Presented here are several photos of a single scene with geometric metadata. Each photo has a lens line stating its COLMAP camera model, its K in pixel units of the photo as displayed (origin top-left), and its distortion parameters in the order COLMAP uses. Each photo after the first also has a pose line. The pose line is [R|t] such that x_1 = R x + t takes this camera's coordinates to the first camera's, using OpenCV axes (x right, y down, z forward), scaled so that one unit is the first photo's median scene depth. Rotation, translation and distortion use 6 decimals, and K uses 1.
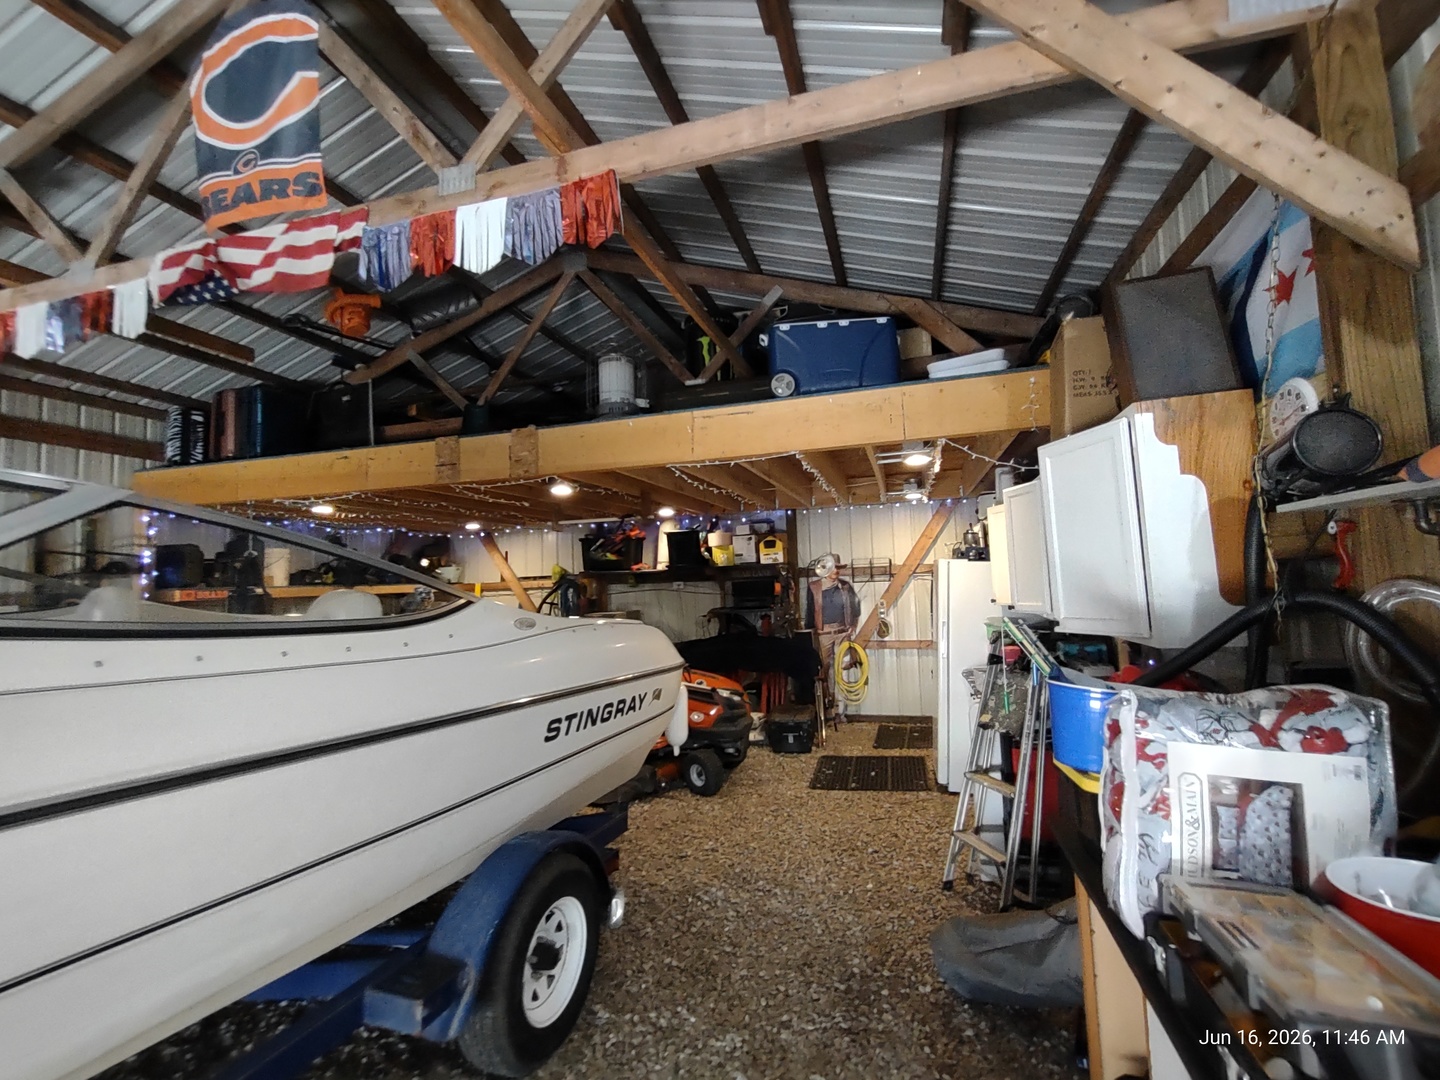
lens RADIAL K [[659.3, 0, 713.6], [0, 659.3, 543.5], [0, 0, 1]] dist [-0.004766, -0.000806]
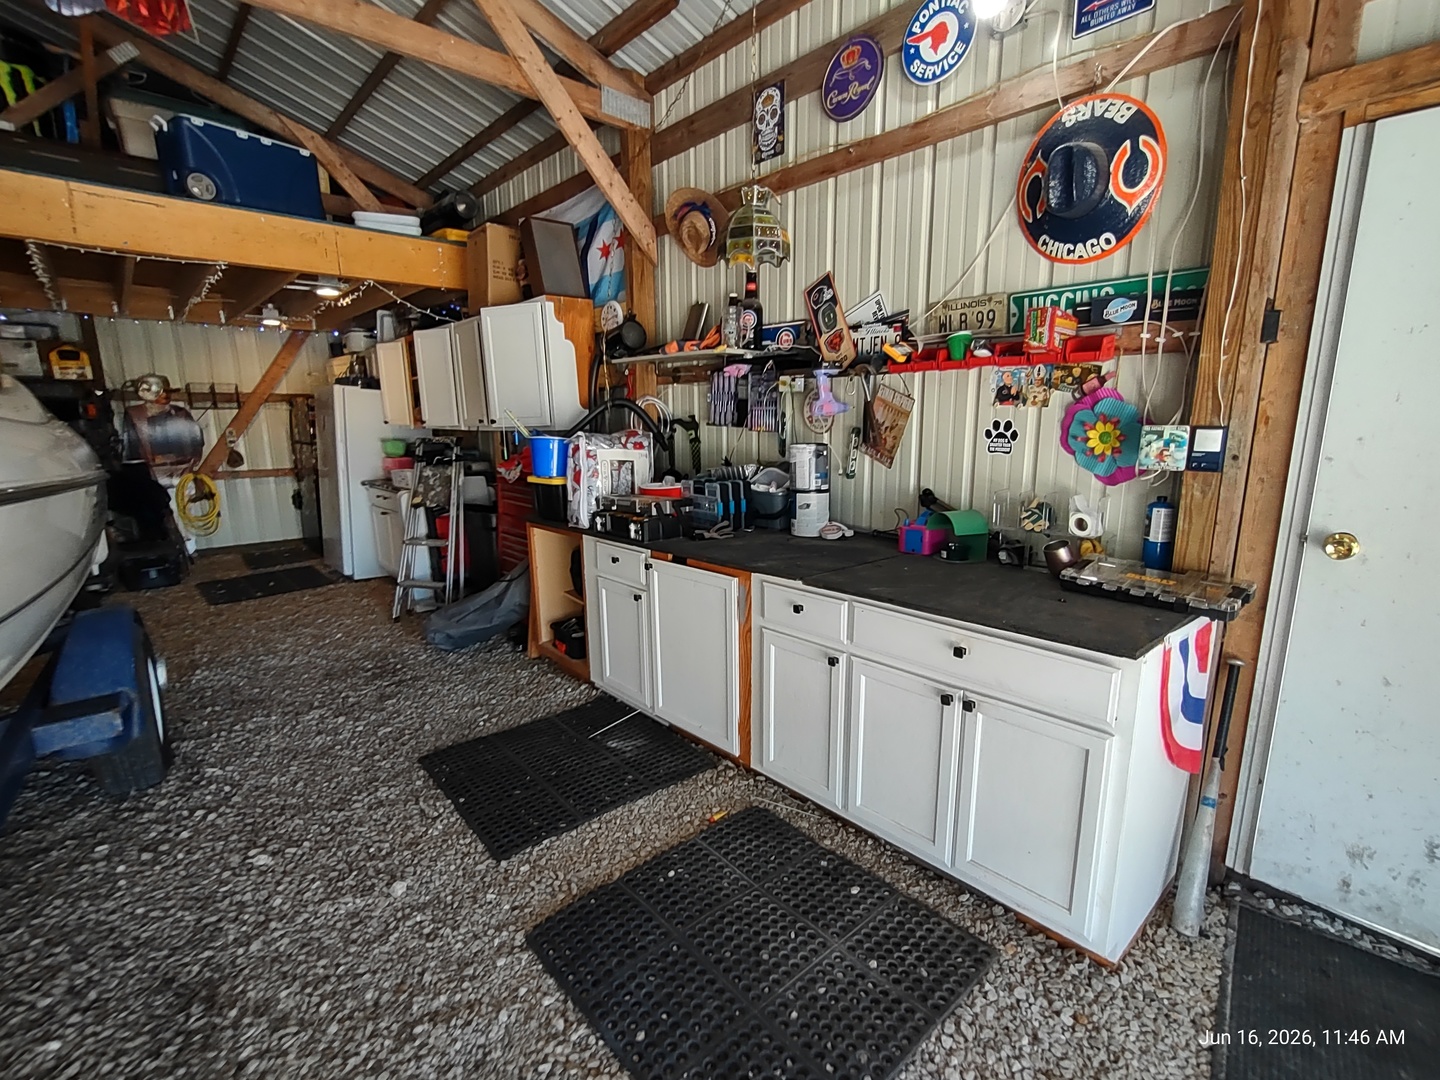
lens RADIAL K [[654.4, 0, 722.3], [0, 654.4, 554.3], [0, 0, 1]] dist [-0.004253, -0.000718]
pose [[0.513207, -0.140324, 0.846716, -0.443633], [-0.064866, 0.977380, 0.201295, 0.055326], [-0.855810, -0.158229, 0.492496, -0.256183]]
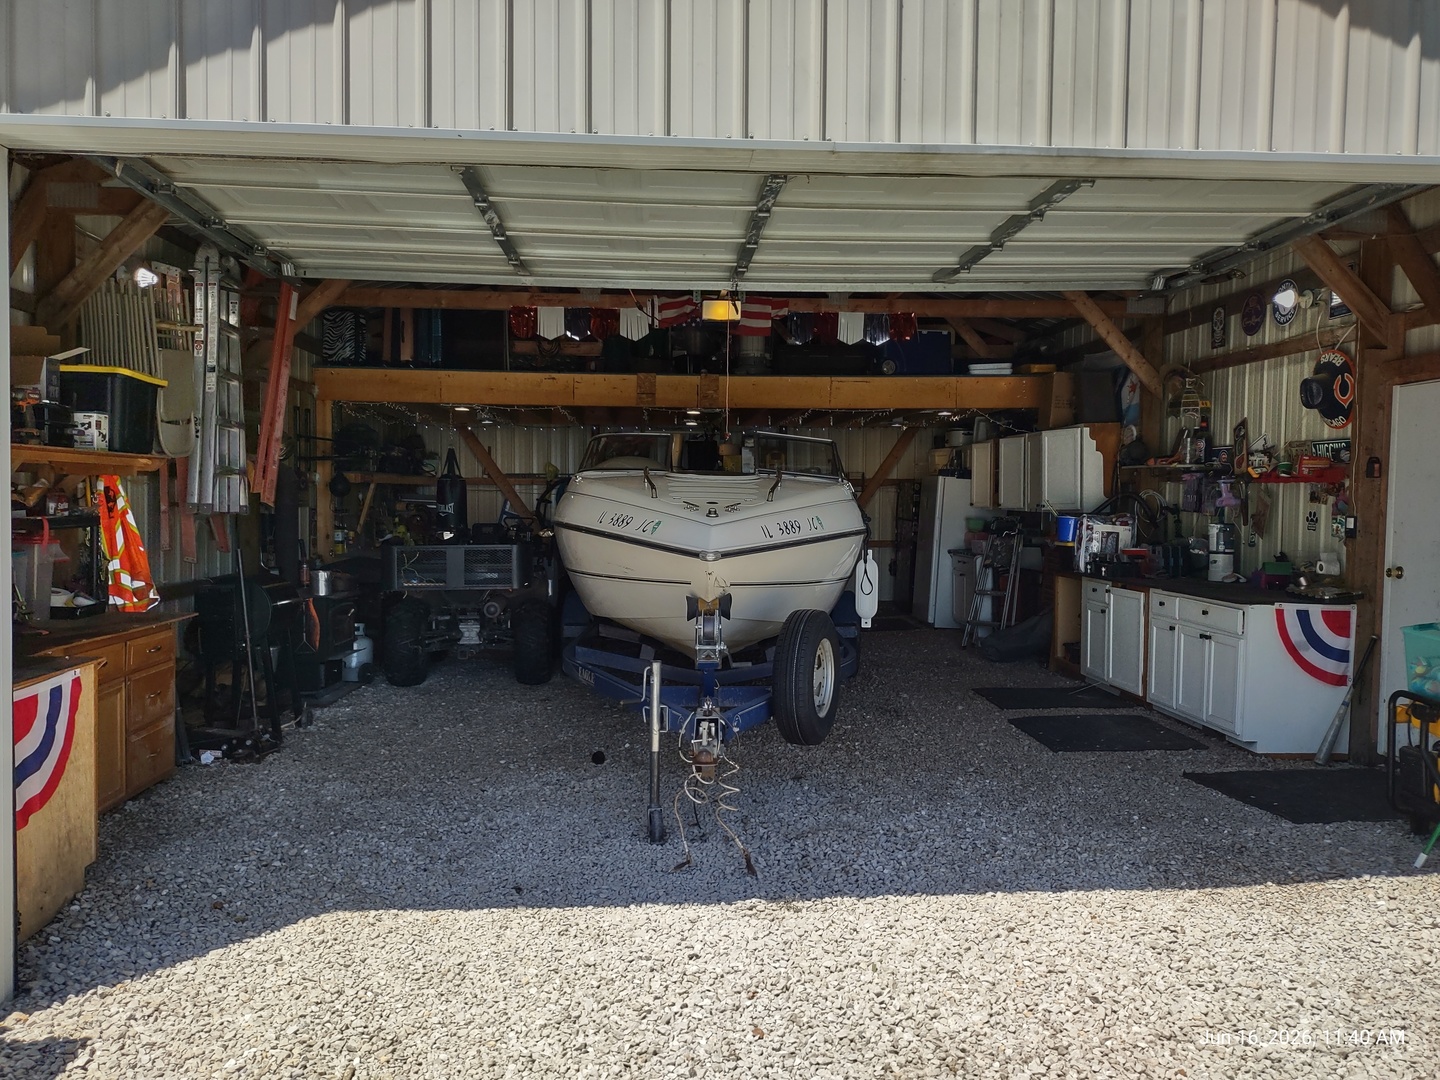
lens RADIAL K [[1056.8, 0, 718.7], [0, 1056.8, 566.1], [0, 0, 1]] dist [0.034790, -0.000969]
pose [[0.942267, 0.016969, 0.334433, -1.331041], [-0.057212, 0.992189, 0.110852, -0.016716], [-0.329939, -0.123586, 0.935878, -1.594543]]
